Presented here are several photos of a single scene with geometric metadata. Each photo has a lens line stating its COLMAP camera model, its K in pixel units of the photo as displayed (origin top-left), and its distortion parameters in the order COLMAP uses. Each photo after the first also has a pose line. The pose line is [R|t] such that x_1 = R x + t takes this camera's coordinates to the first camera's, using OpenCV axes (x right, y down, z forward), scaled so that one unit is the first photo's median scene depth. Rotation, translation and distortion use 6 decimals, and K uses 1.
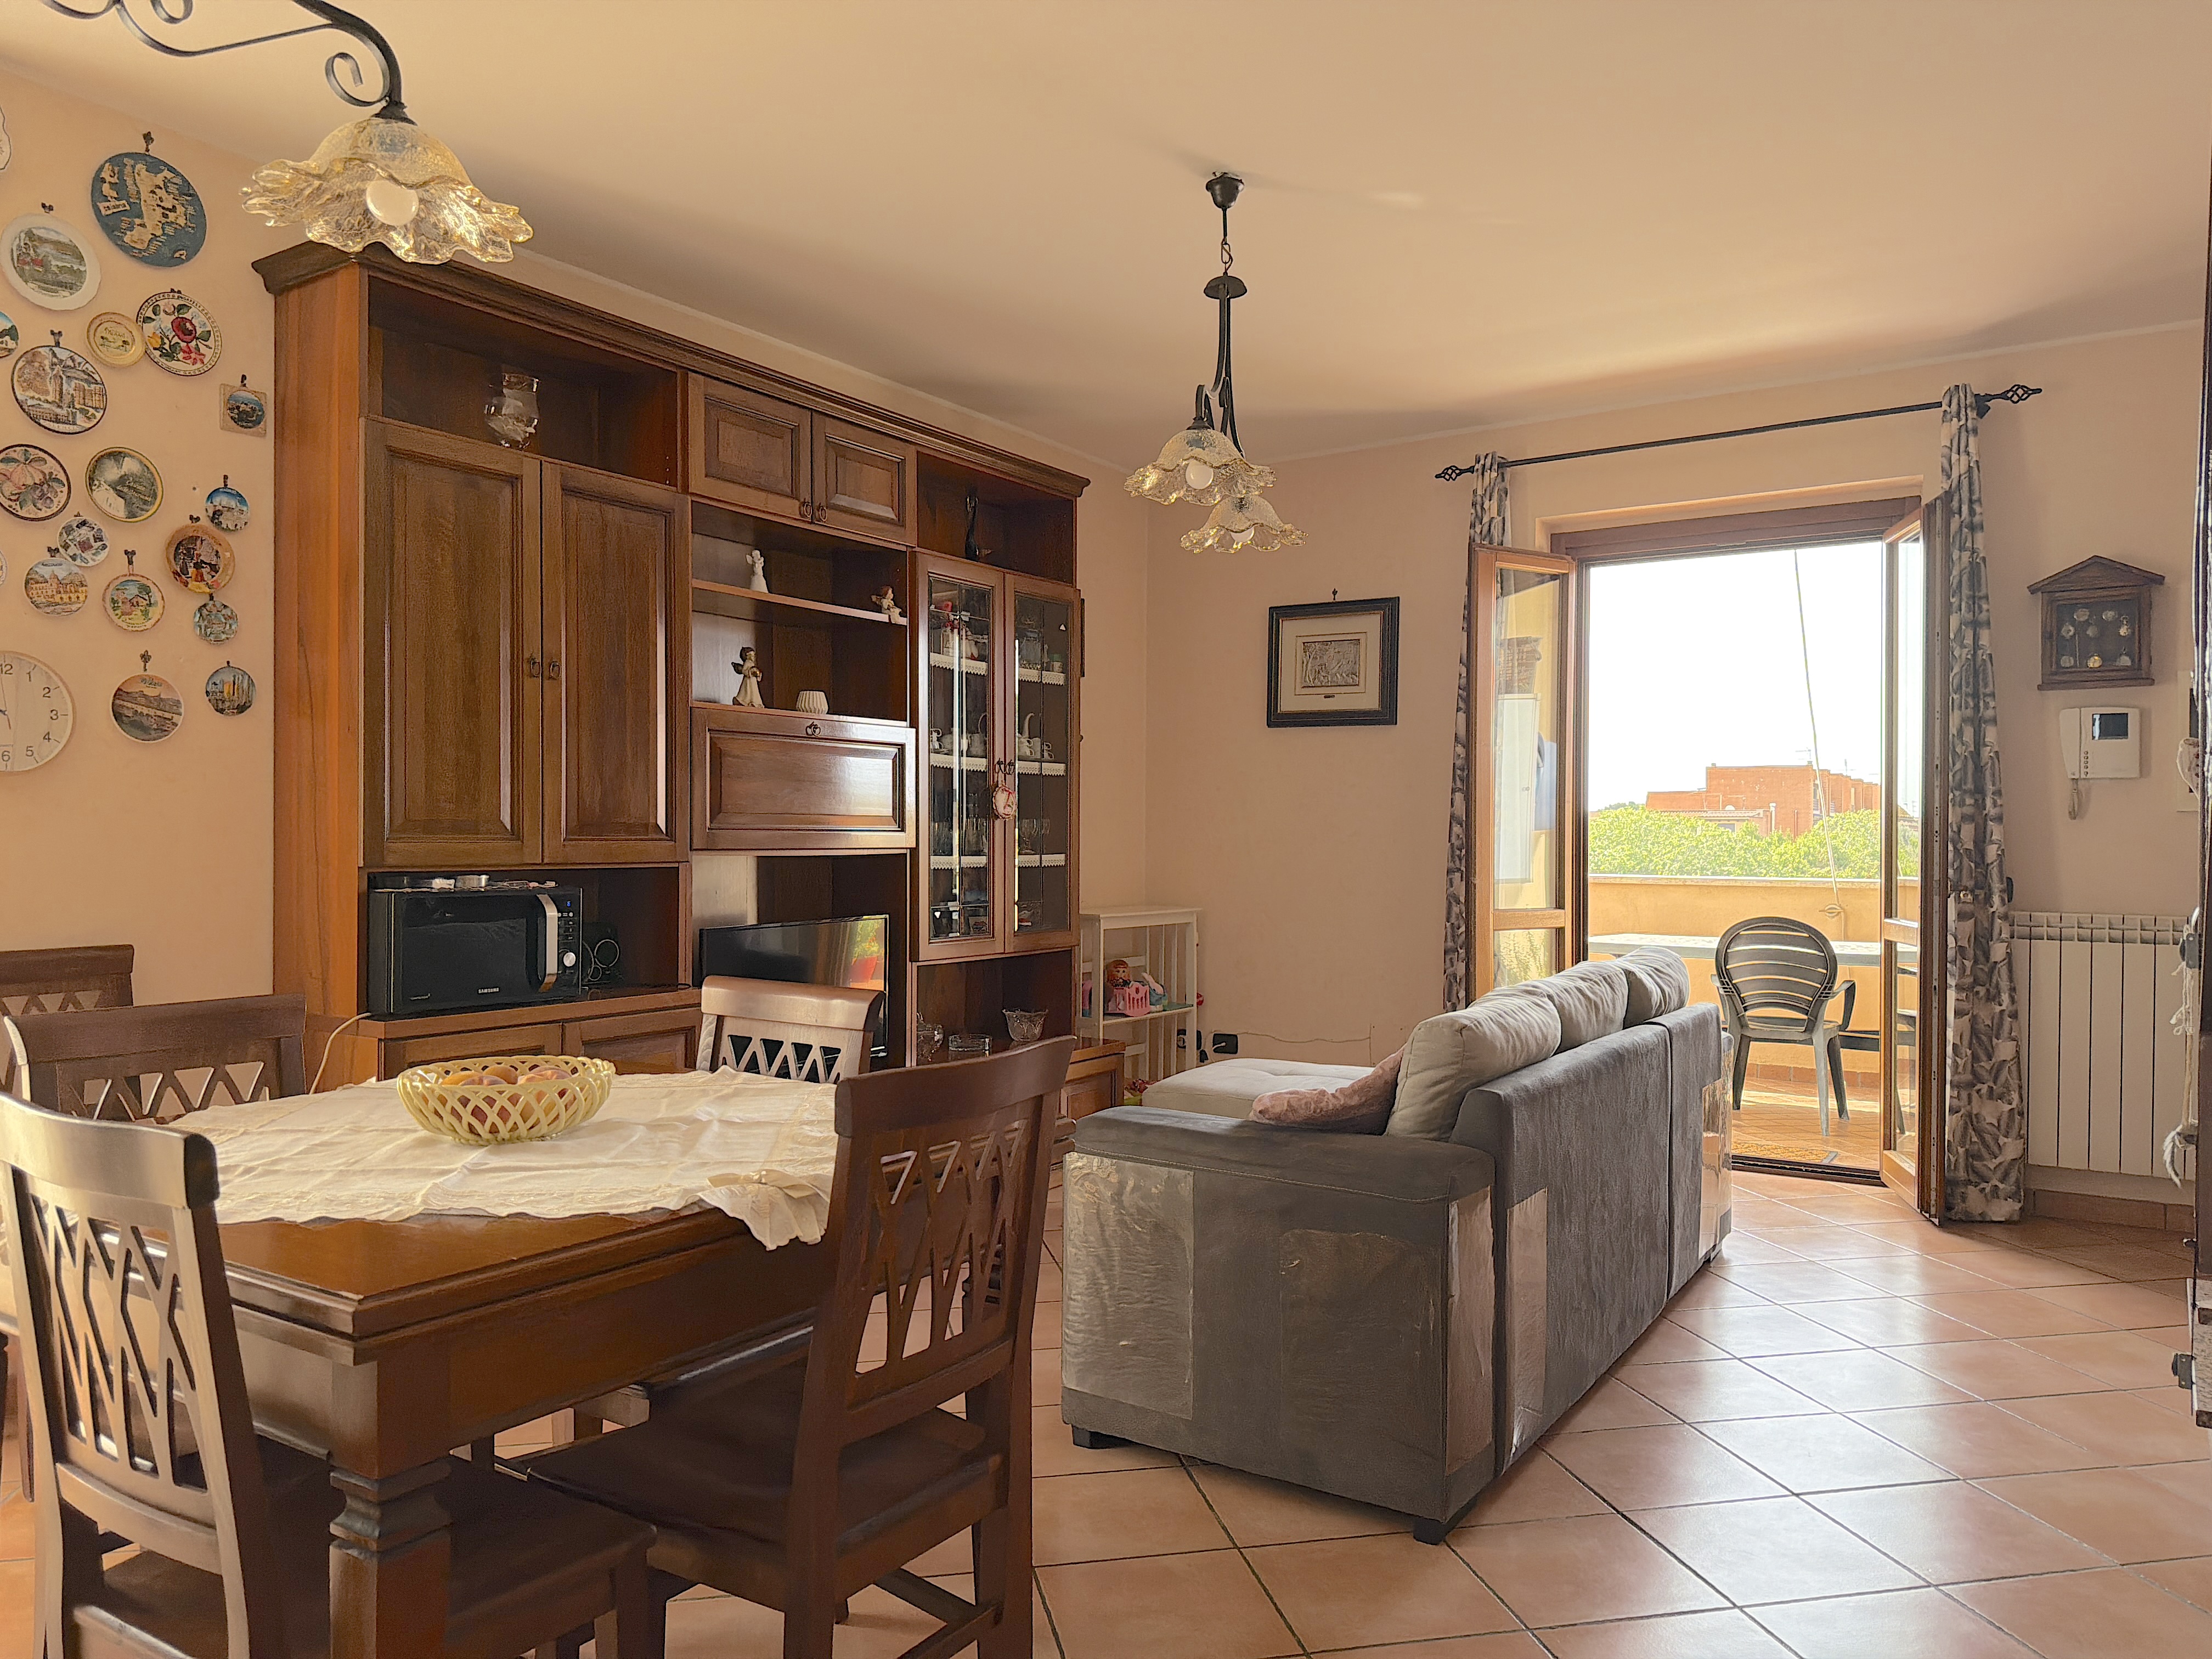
lens RADIAL K [[1554.2, 0, 1125.1], [0, 1554.2, 837.8], [0, 0, 1]] dist [0.071479, -0.095466]
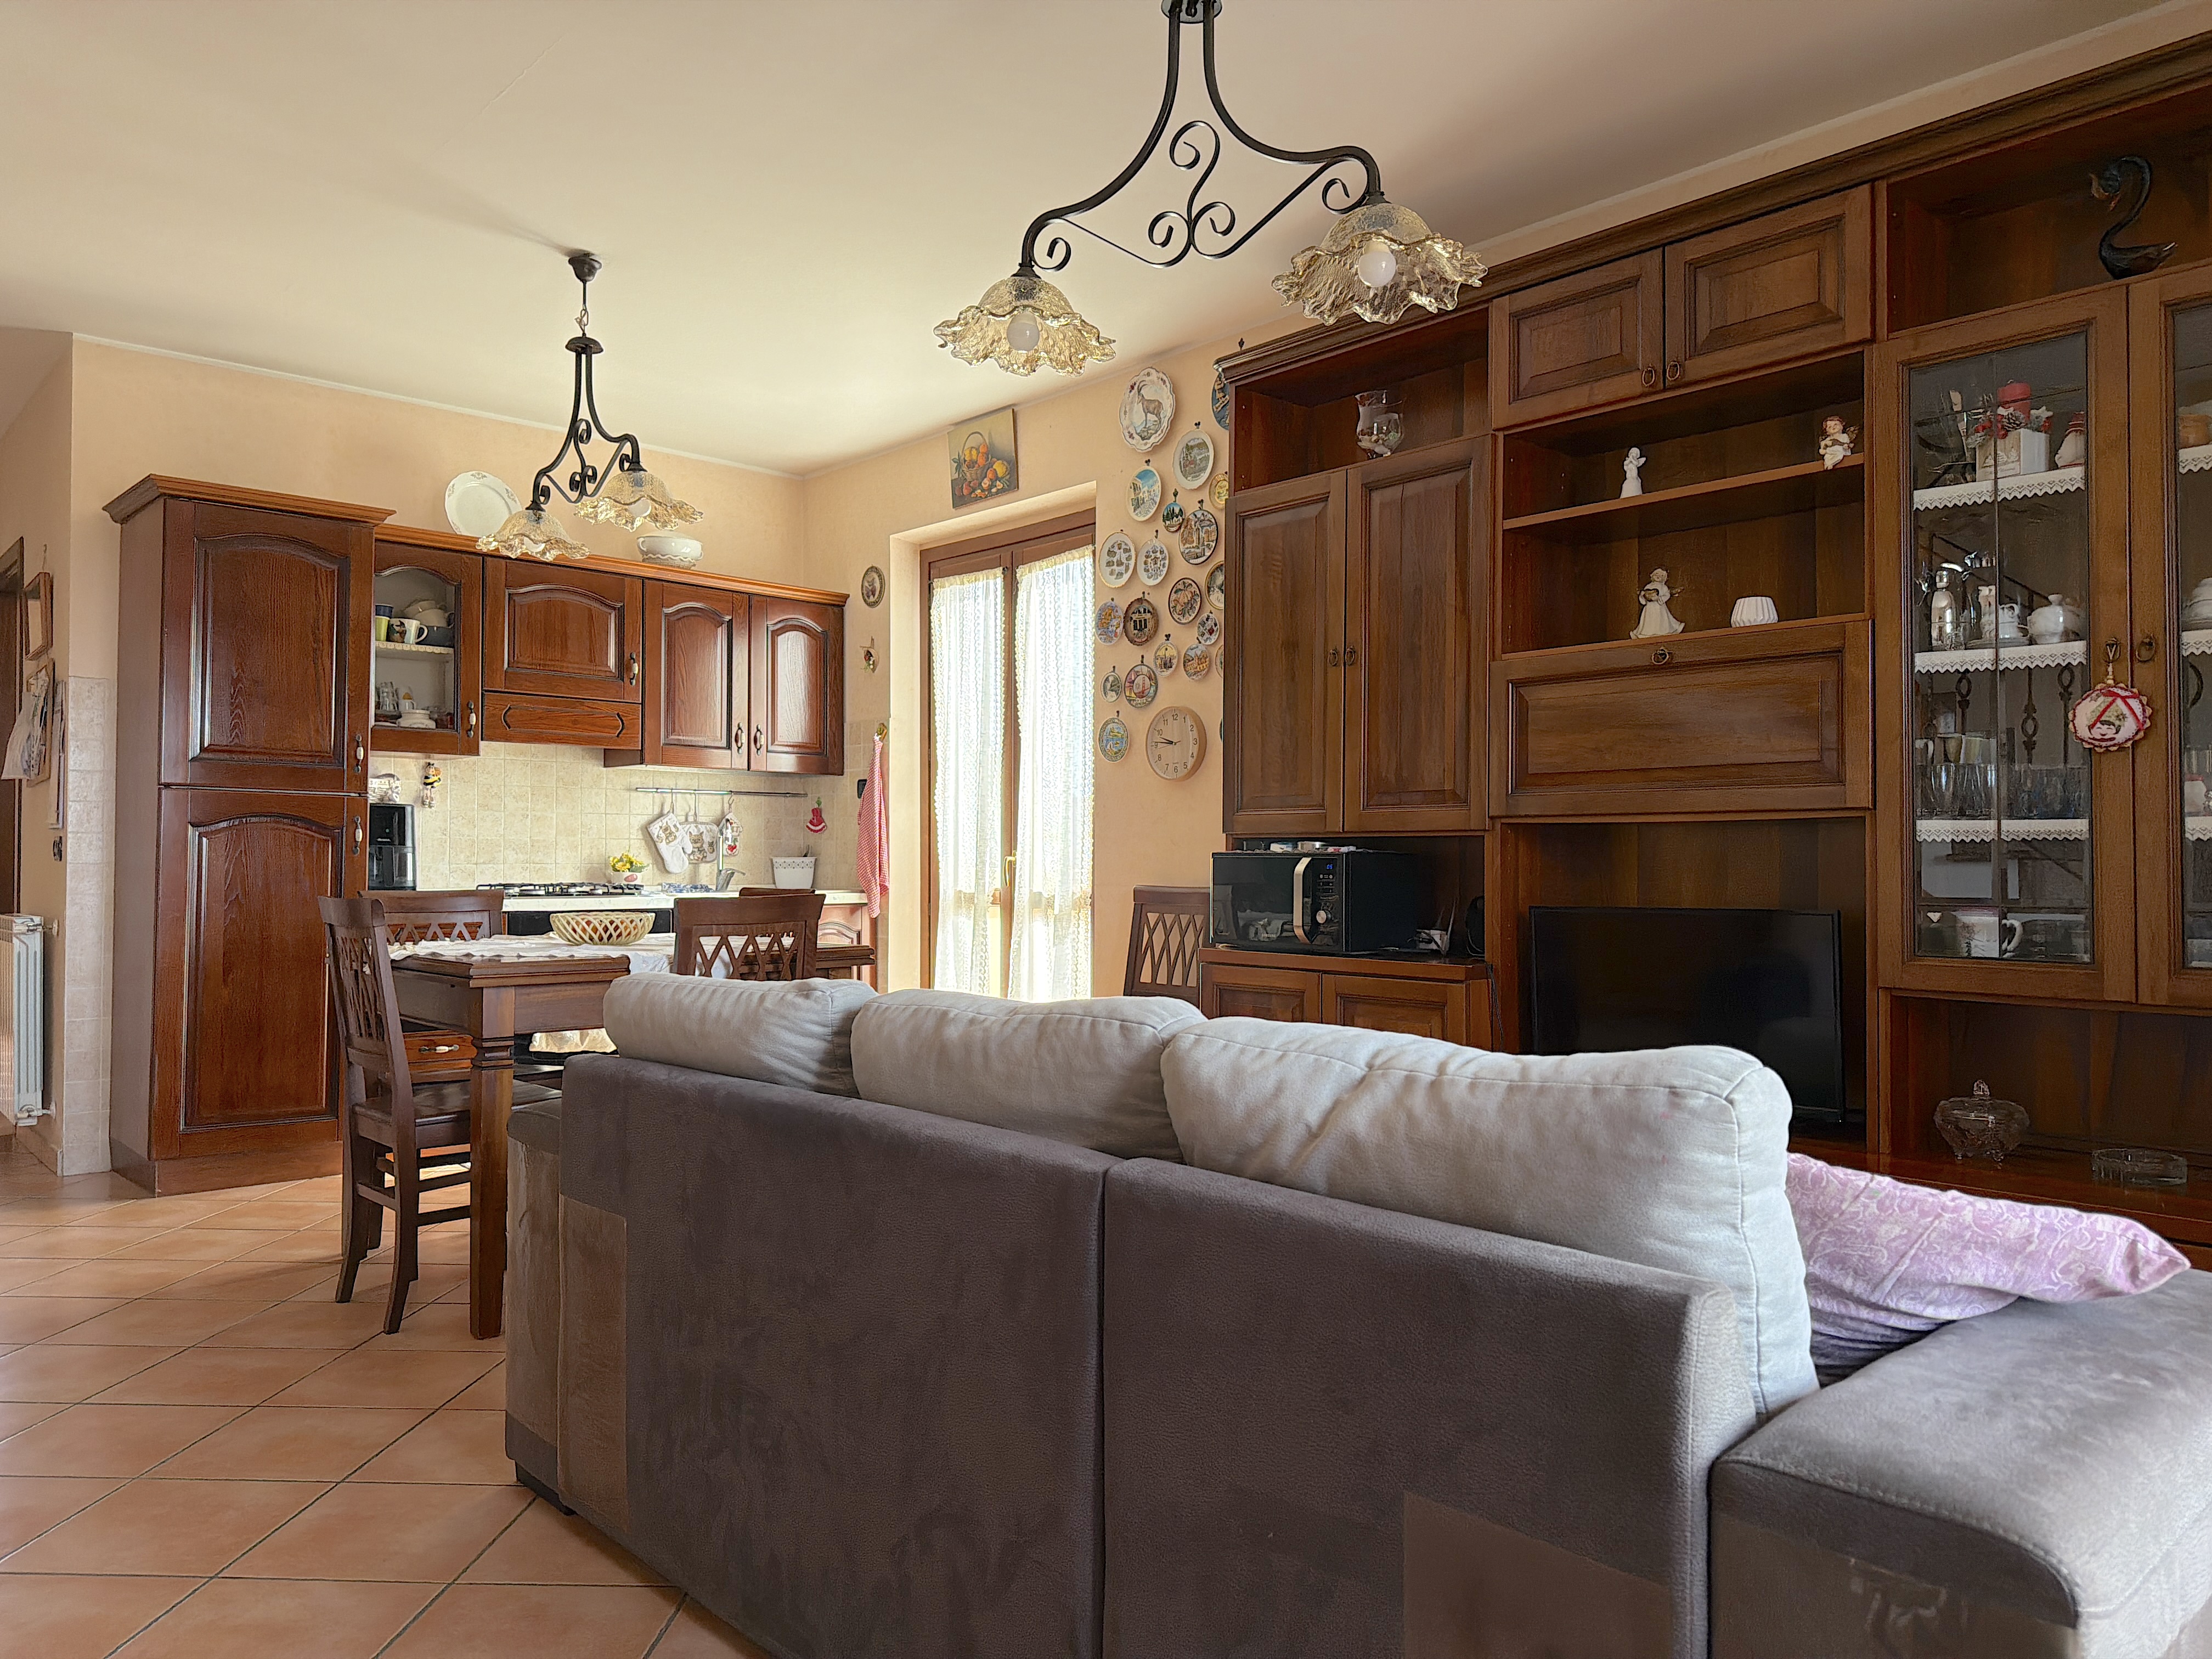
lens RADIAL K [[1554.2, 0, 1113.2], [0, 1554.2, 847.2], [0, 0, 1]] dist [0.071479, -0.095466]
pose [[-0.260765, -0.017938, -0.965236, 0.747698], [-0.009750, 0.999825, -0.015946, 0.047796], [0.965353, 0.005253, -0.260895, 1.154528]]
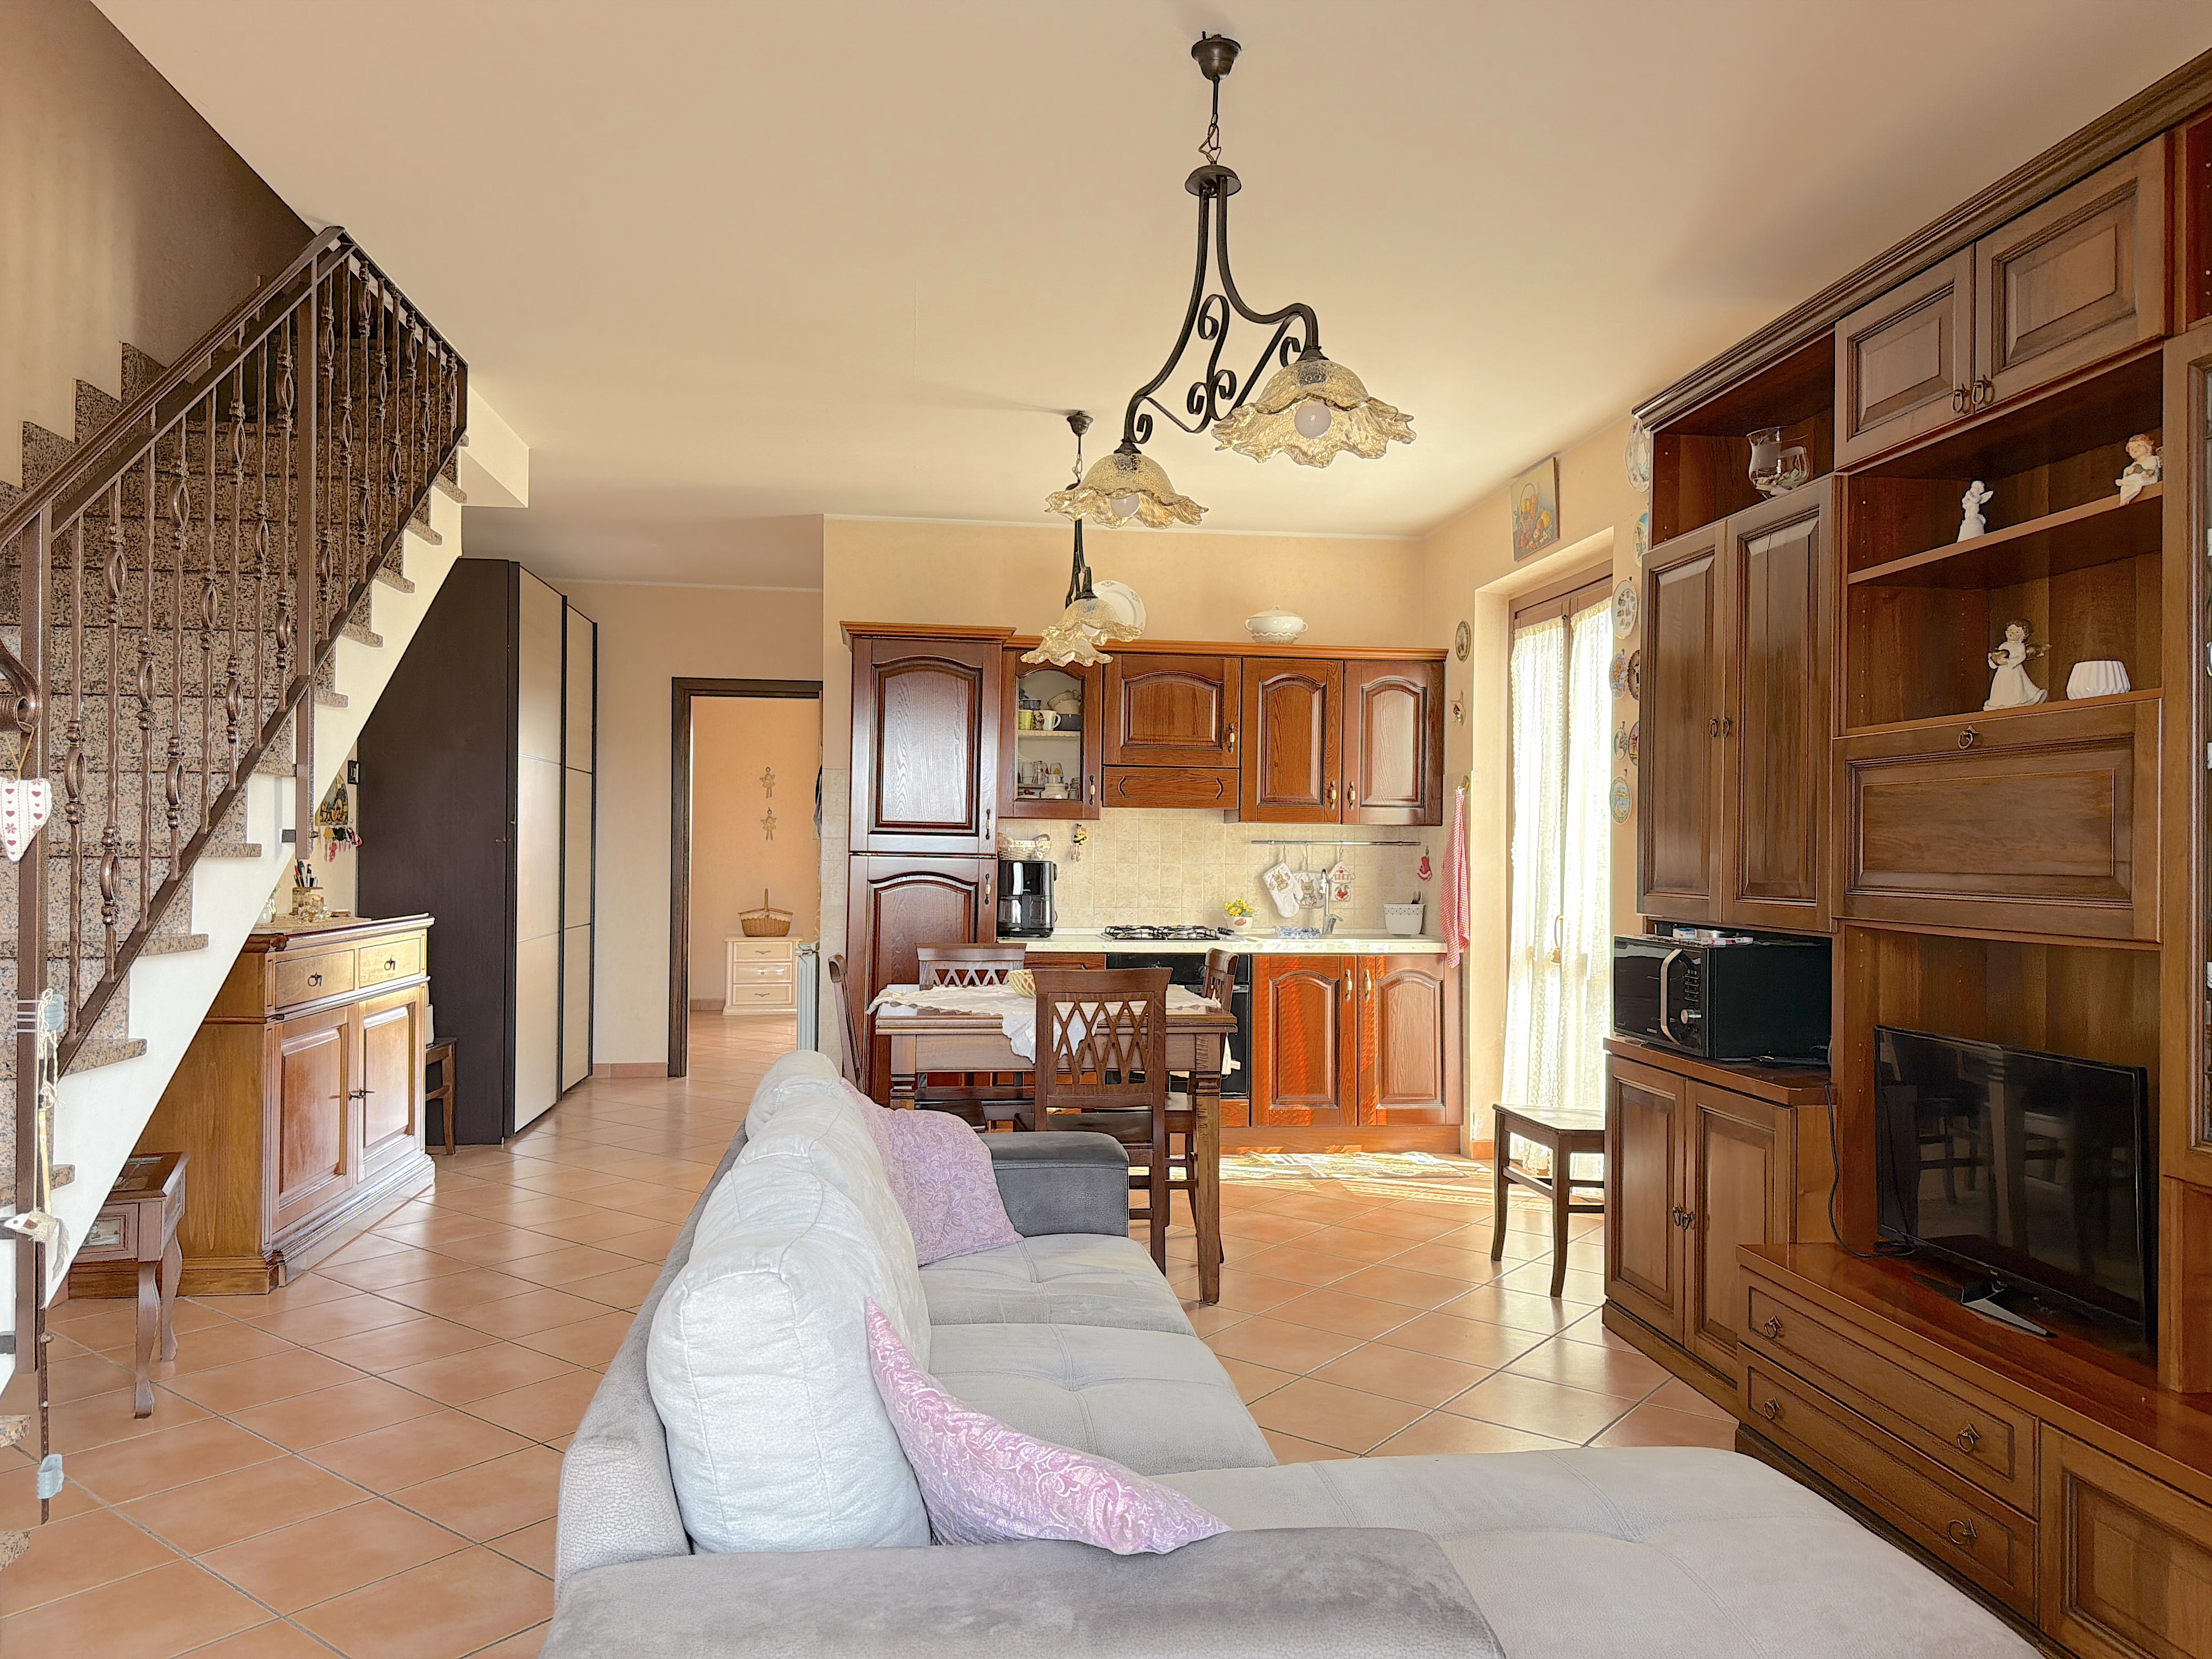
lens RADIAL K [[1554.2, 0, 1112.4], [0, 1554.2, 846.2], [0, 0, 1]] dist [0.071479, -0.095466]
pose [[-0.770548, -0.018172, -0.637123, 0.575228], [-0.019585, 0.999797, -0.004830, -0.019908], [0.637081, 0.008756, -0.770747, 1.560495]]
